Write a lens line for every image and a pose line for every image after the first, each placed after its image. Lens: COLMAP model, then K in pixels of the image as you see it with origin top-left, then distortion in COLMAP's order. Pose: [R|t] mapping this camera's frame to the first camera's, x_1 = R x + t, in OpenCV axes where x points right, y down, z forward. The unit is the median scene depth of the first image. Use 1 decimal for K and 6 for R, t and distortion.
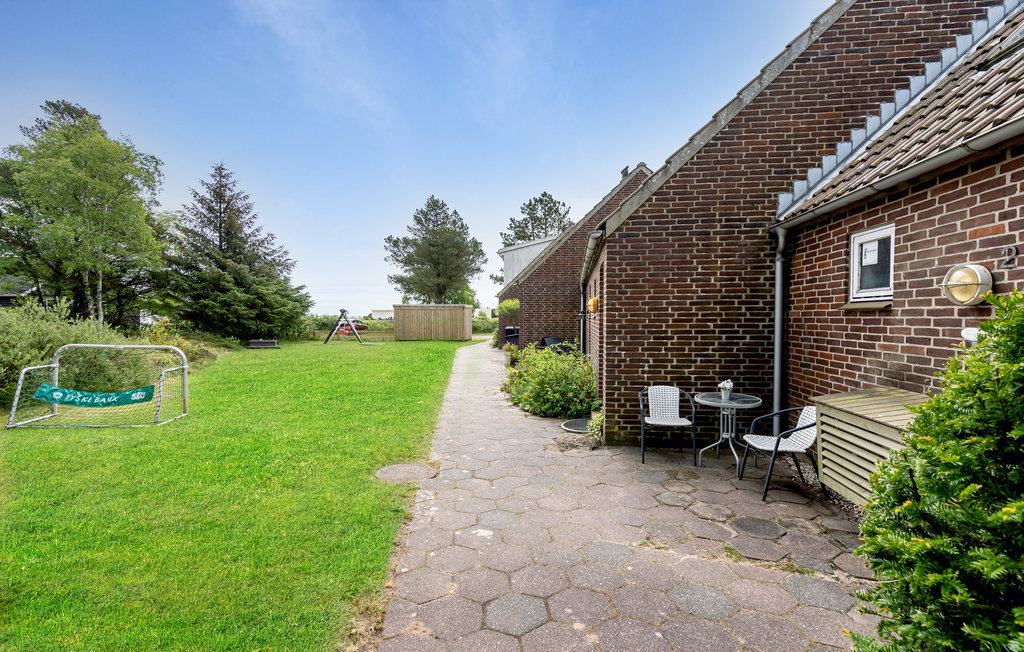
lens RADIAL K [[472.8, 0, 509.6], [0, 472.8, 305.0], [0, 0, 1]] dist [-0.002117, 0.000813]
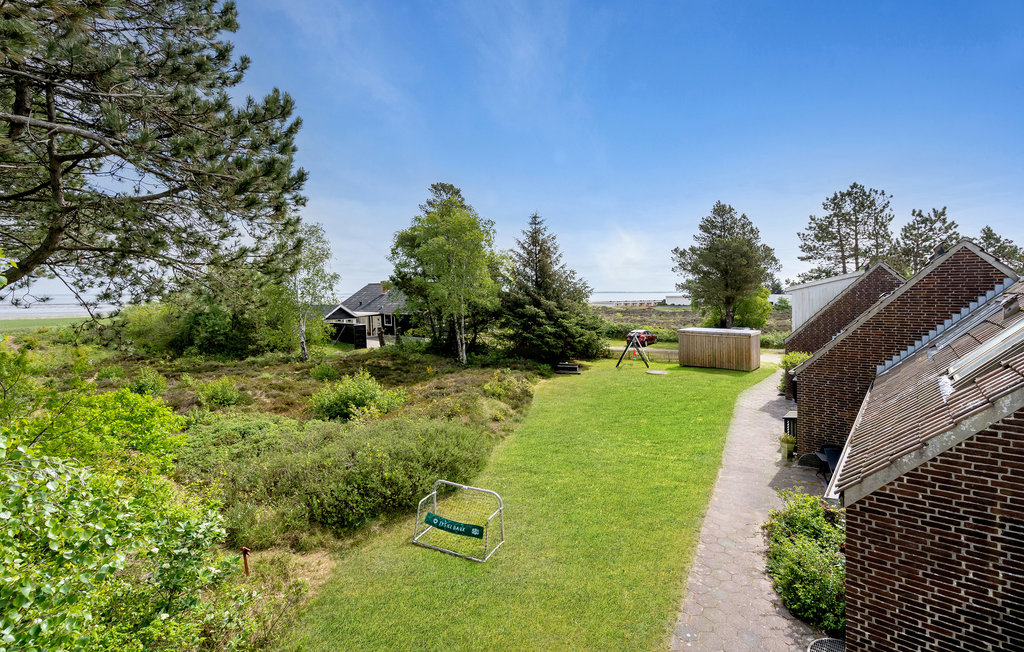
lens RADIAL K [[455.6, 0, 548.4], [0, 455.6, 295.8], [0, 0, 1]] dist [-0.000873, 0.000715]
pose [[0.859474, -0.014467, -0.510975, 0.028059], [0.024452, 0.999619, 0.012826, -0.102312], [0.510594, -0.023517, 0.859500, -0.017436]]
